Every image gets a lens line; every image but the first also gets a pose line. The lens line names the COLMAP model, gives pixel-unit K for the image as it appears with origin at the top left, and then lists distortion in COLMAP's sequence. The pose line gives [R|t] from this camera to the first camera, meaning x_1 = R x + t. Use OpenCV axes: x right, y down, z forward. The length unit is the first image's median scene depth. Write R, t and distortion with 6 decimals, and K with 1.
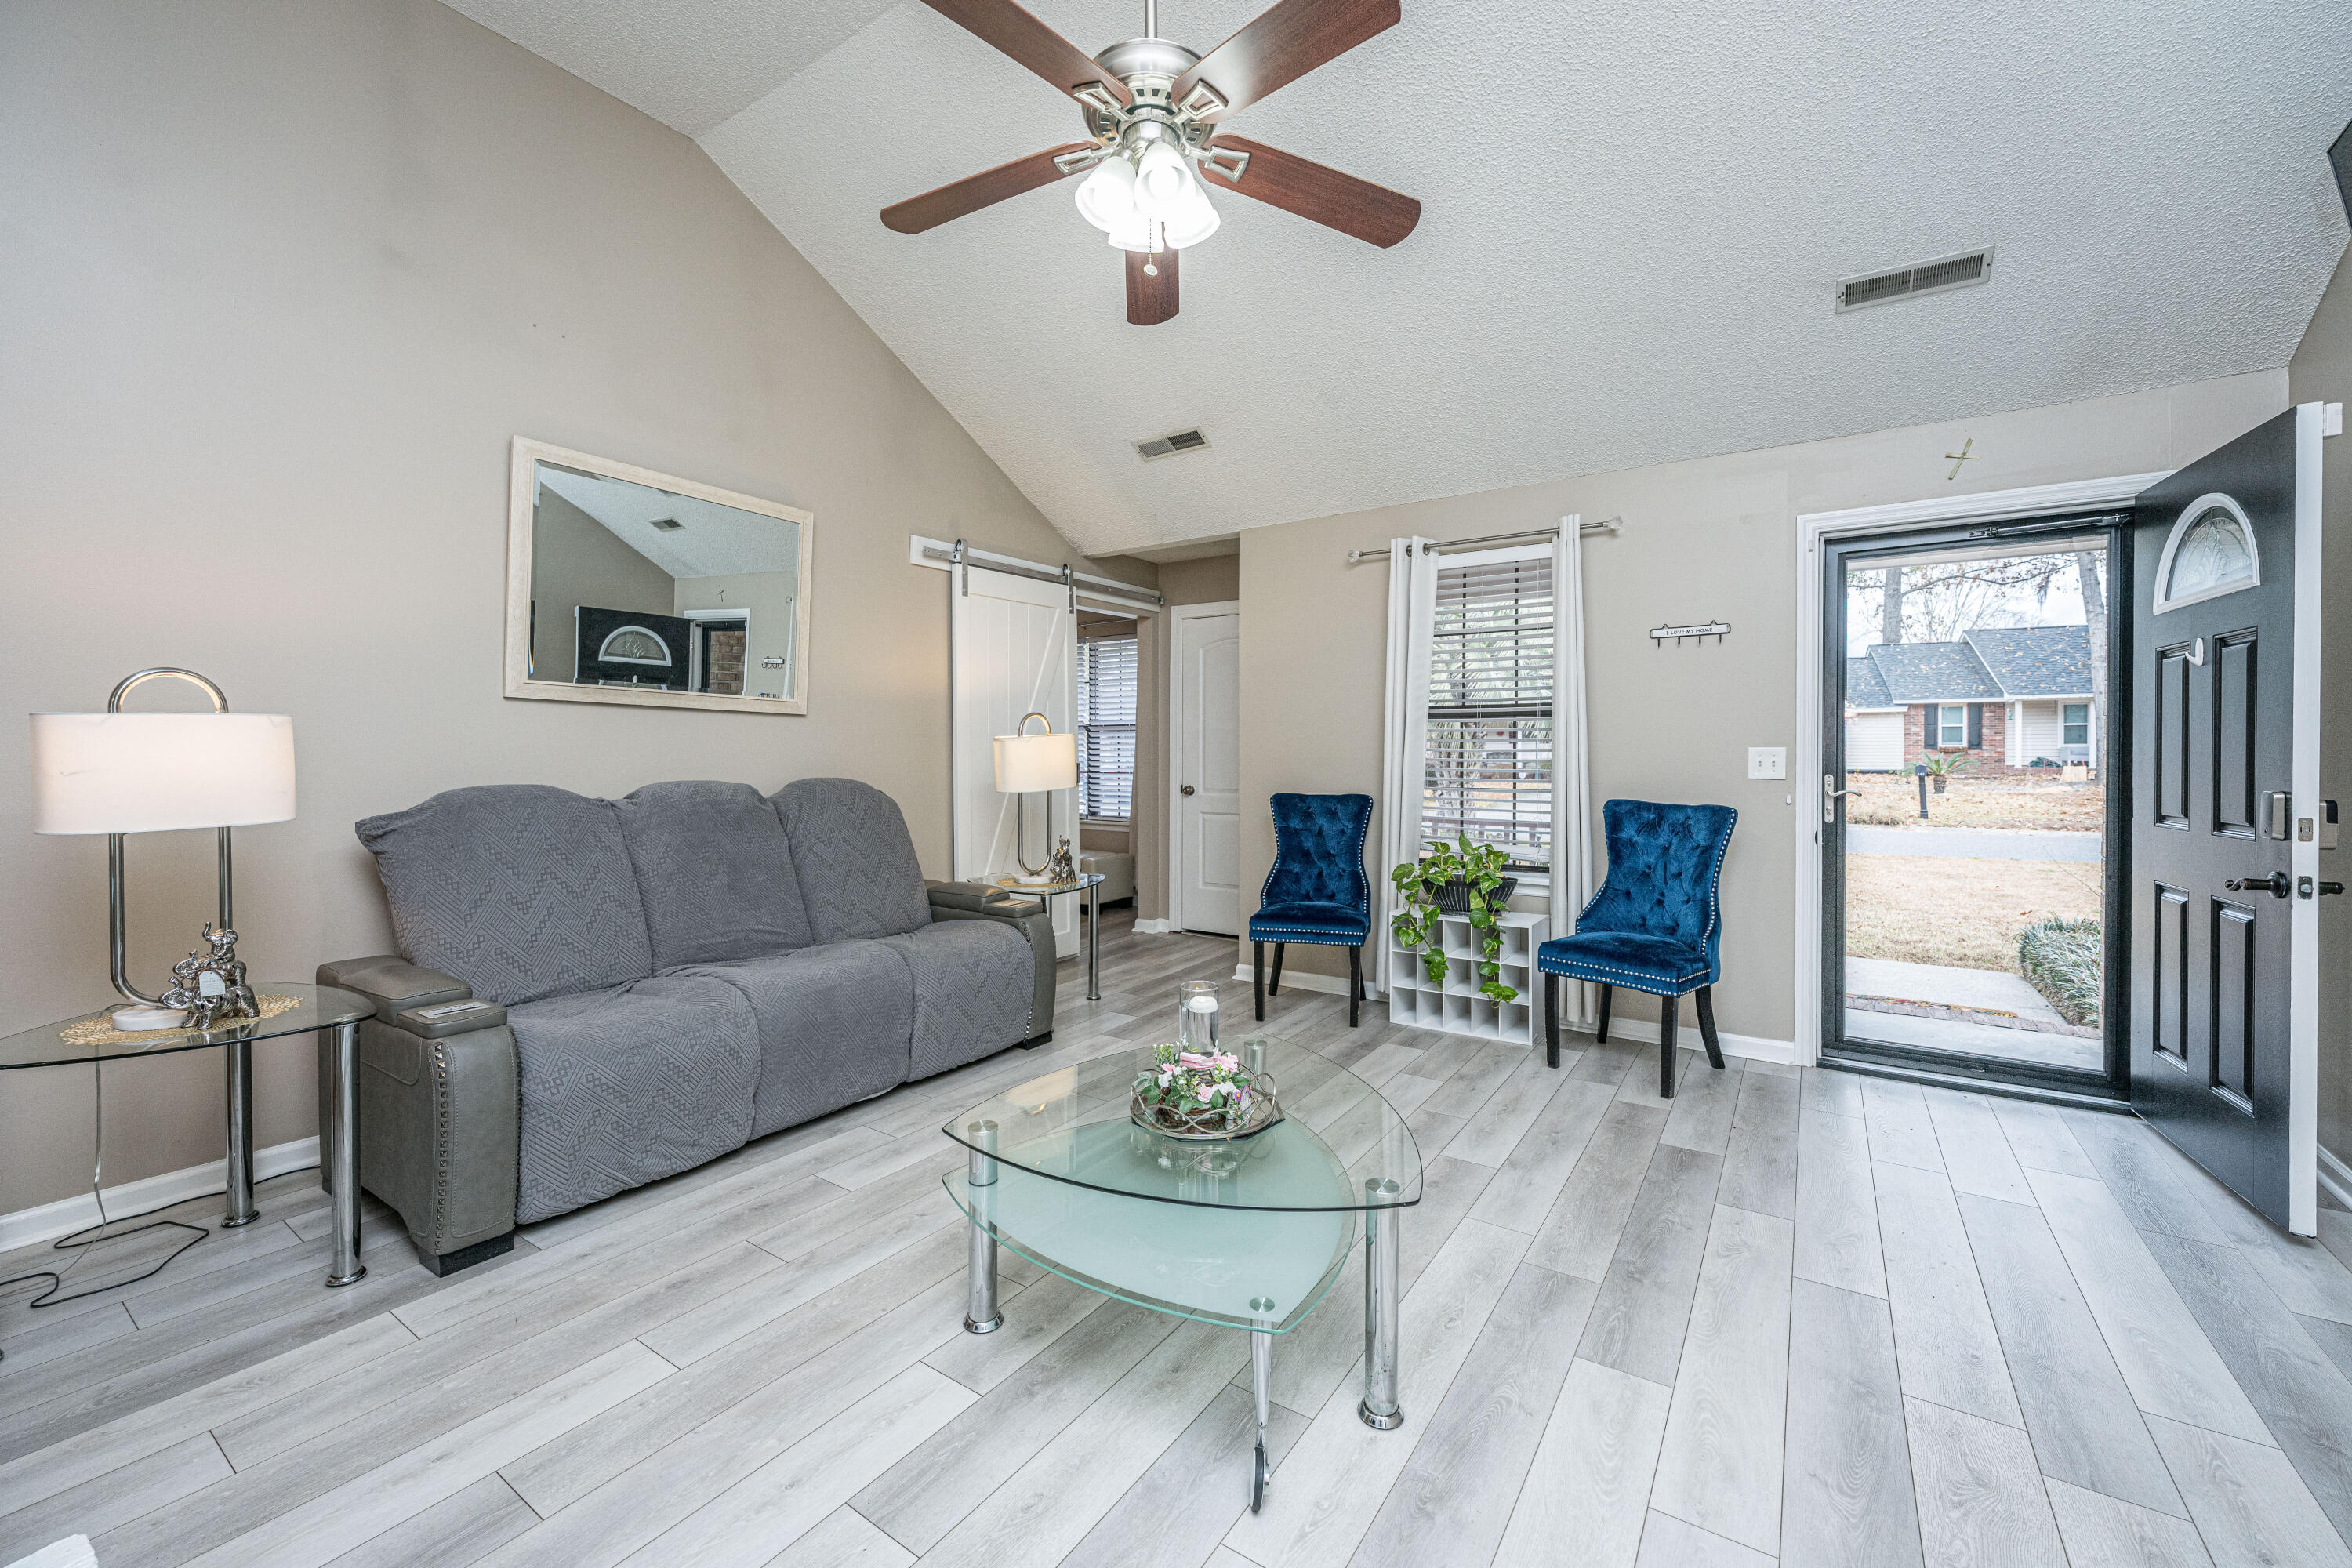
lens RADIAL K [[963.9, 0, 1085.1], [0, 963.9, 759.6], [0, 0, 1]] dist [-0.012055, -0.000196]
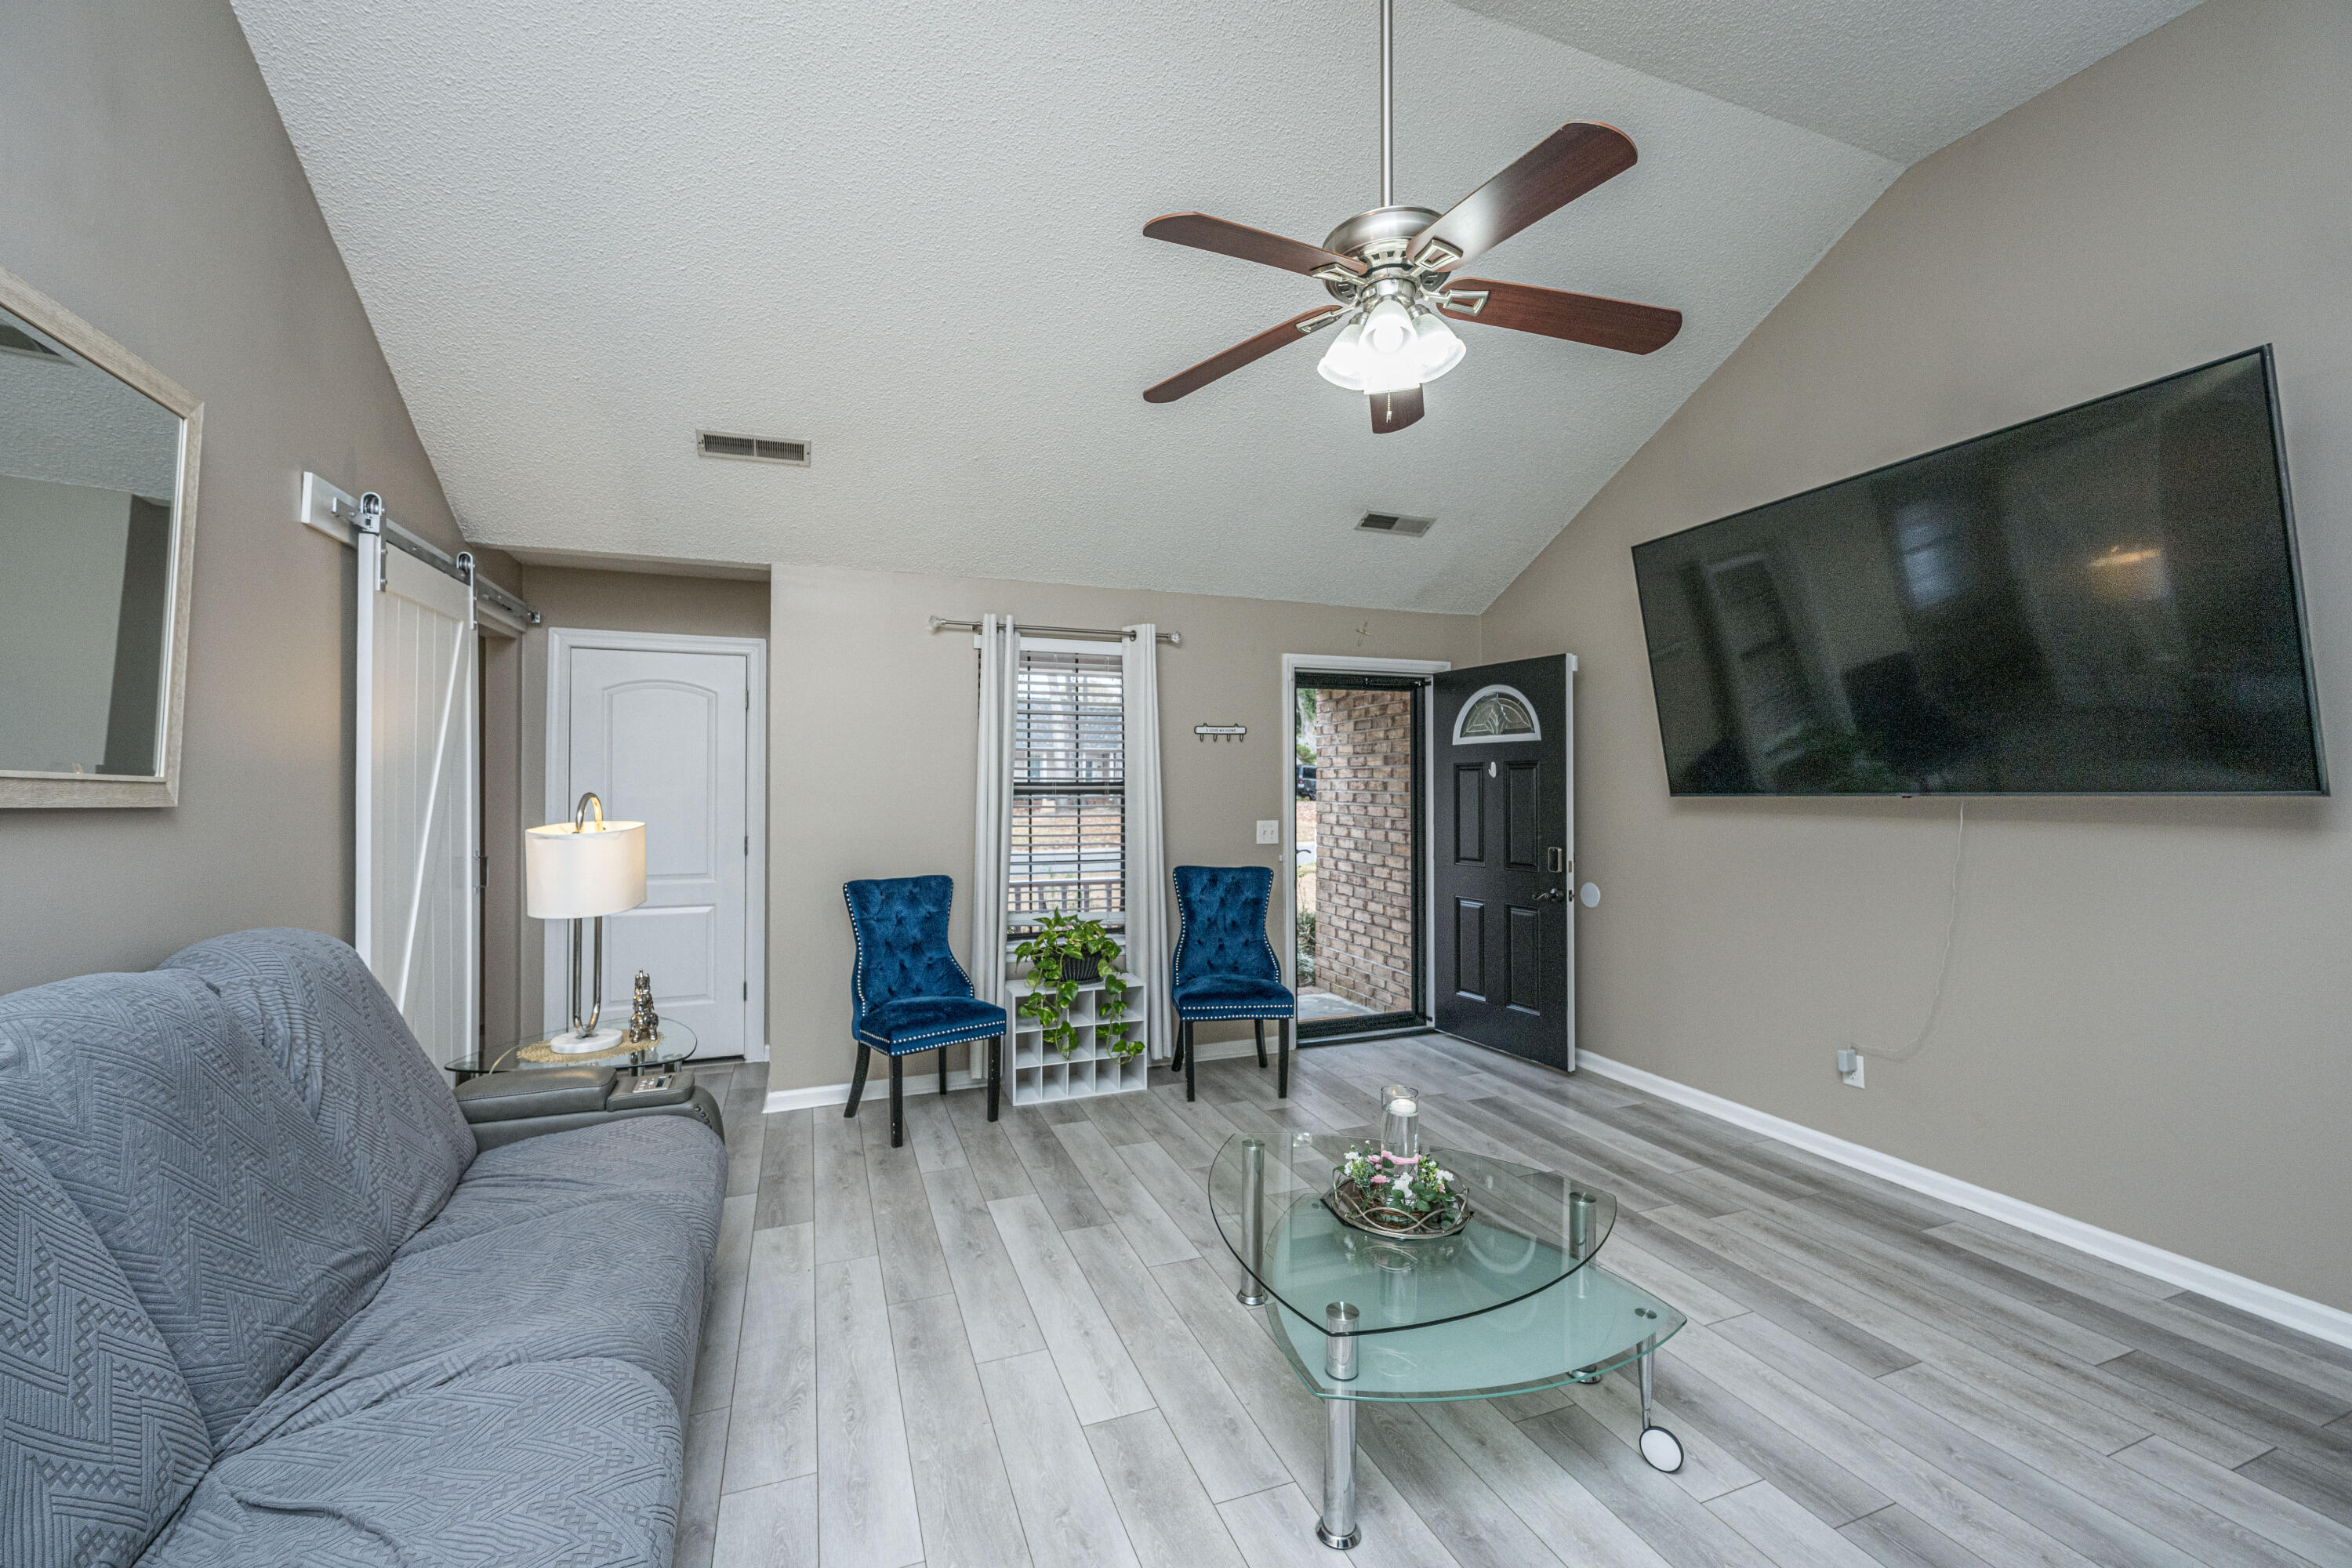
lens RADIAL K [[988.9, 0, 1227.0], [0, 988.9, 769.6], [0, 0, 1]] dist [0.000822, -0.000235]
pose [[0.505052, 0.018110, 0.862899, -0.505896], [0.011174, 0.999559, -0.027518, -0.045625], [-0.863016, 0.023540, 0.504627, 0.330929]]
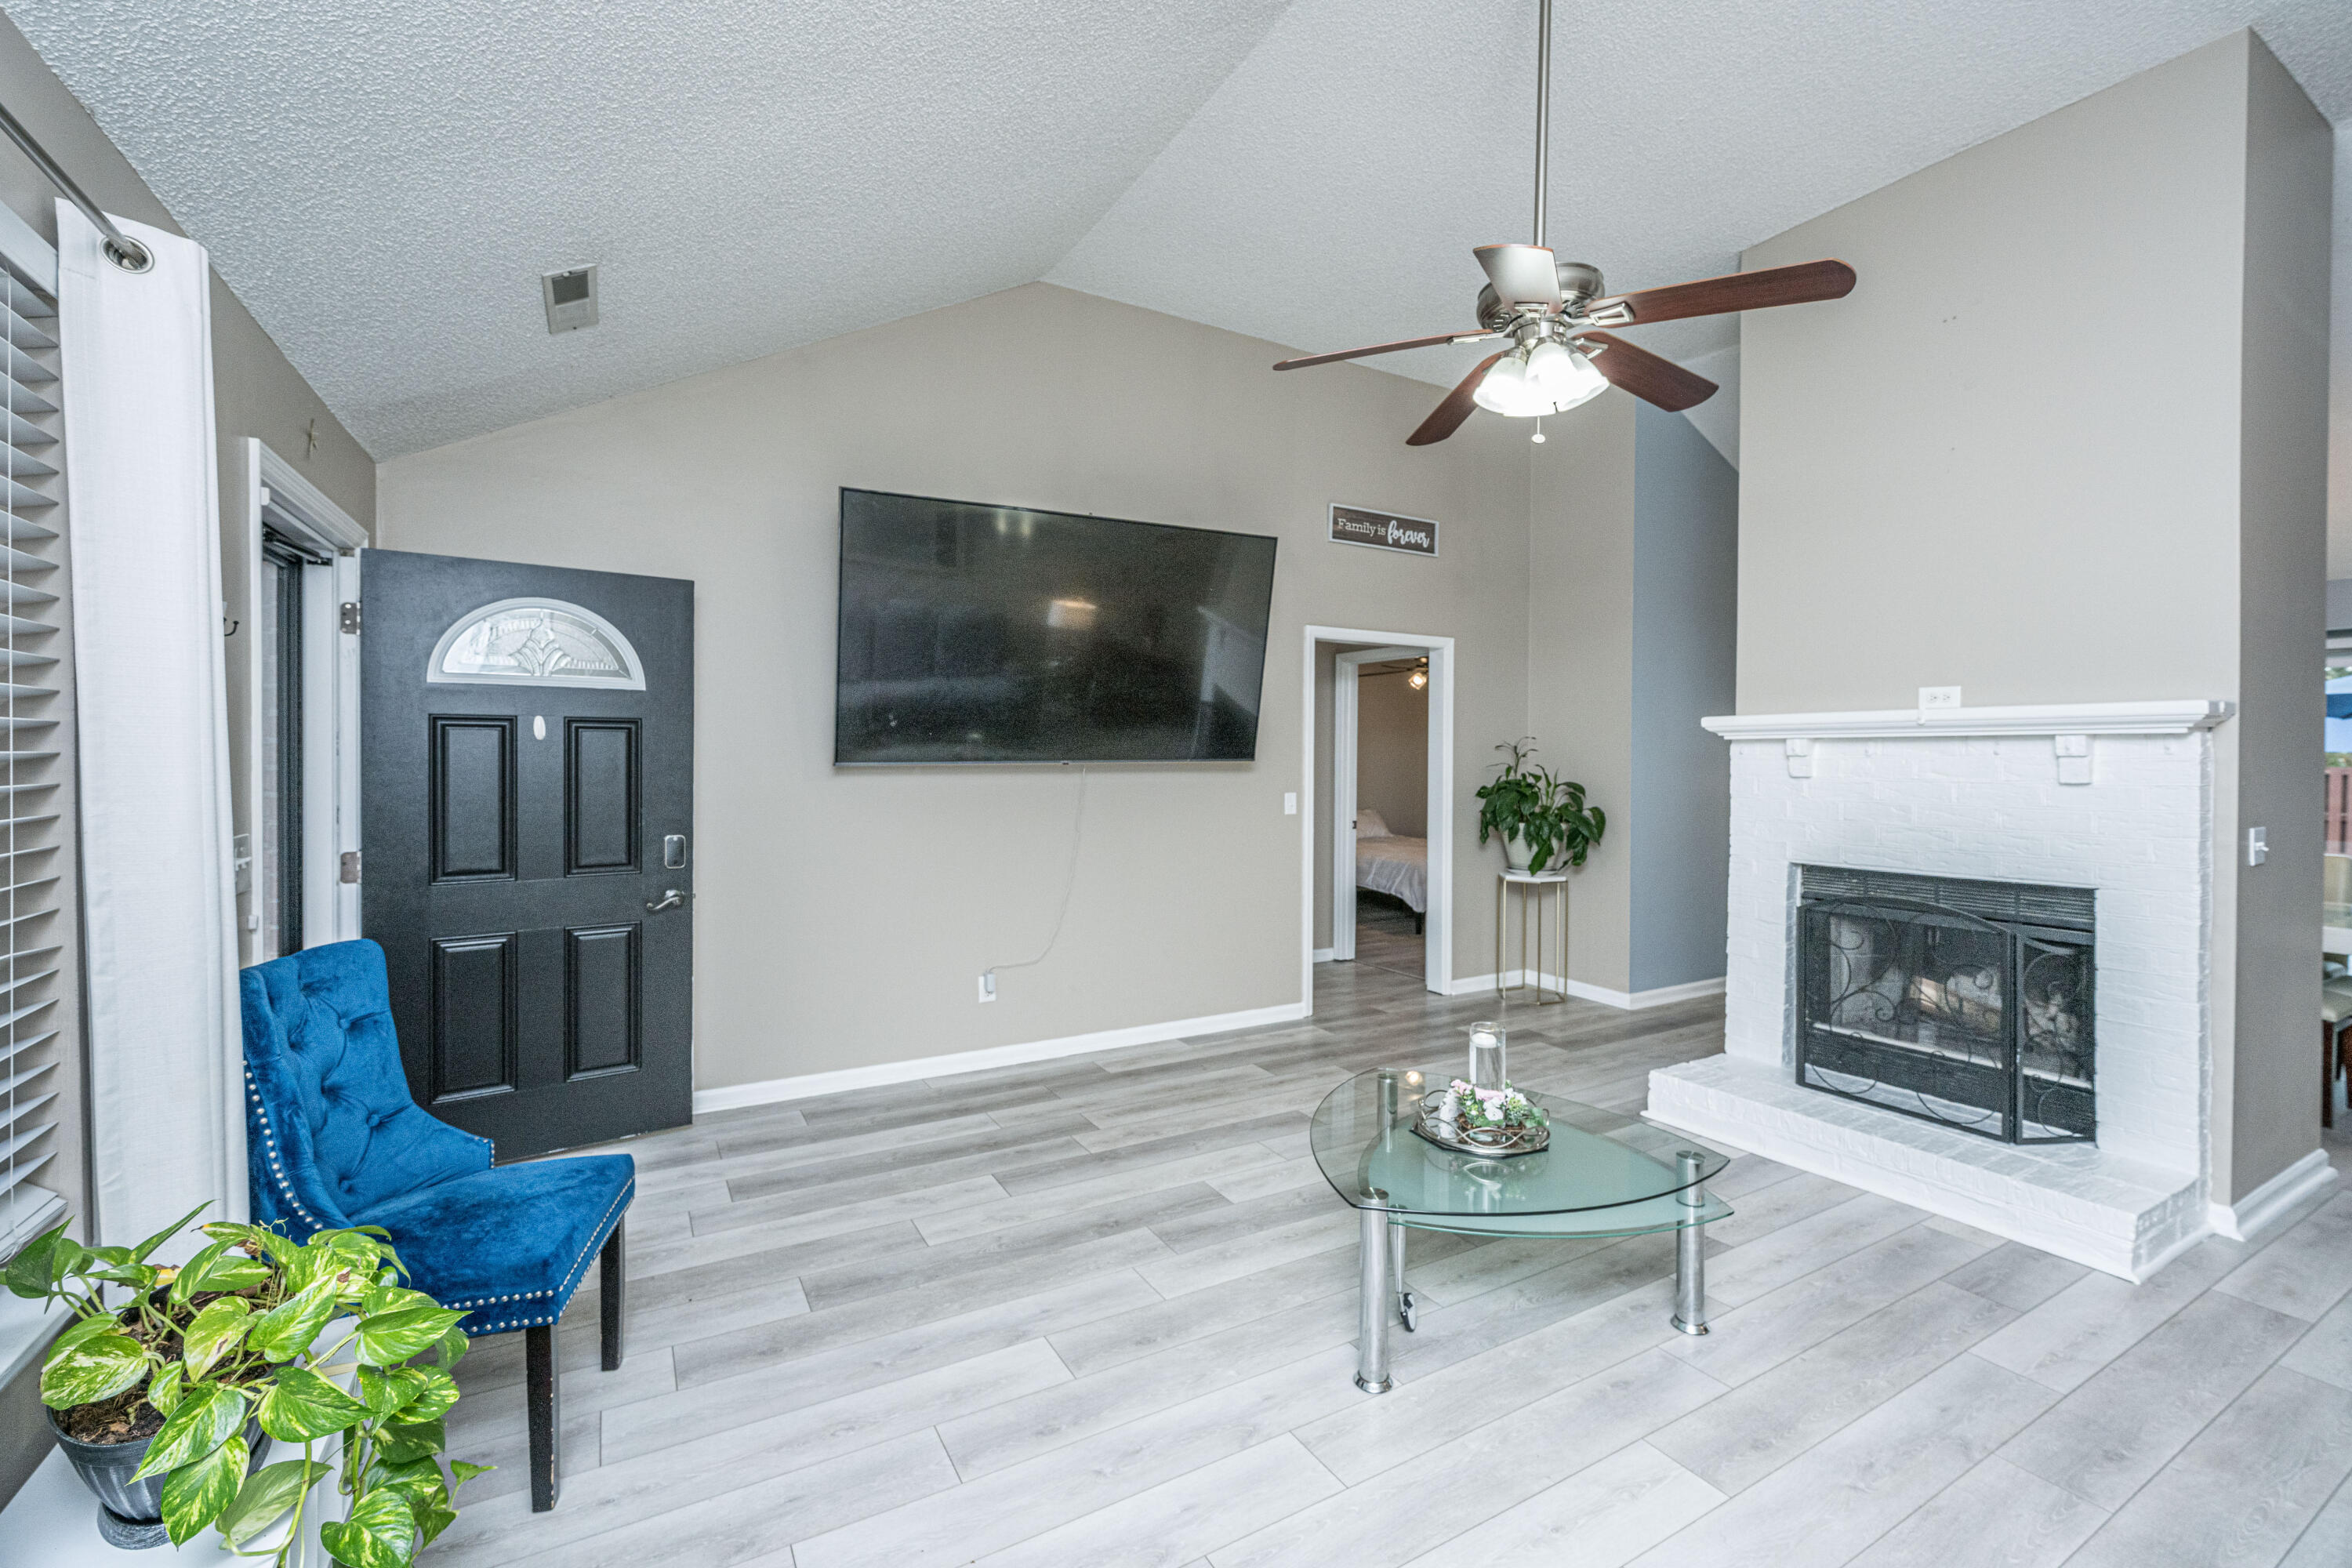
lens RADIAL K [[963.9, 0, 1085.1], [0, 963.9, 759.6], [0, 0, 1]] dist [-0.012055, -0.000196]
pose [[-0.903461, -0.001489, 0.428667, 0.032045], [0.005730, 0.999863, 0.015551, -0.060536], [-0.428631, 0.016506, -0.903329, 1.248228]]
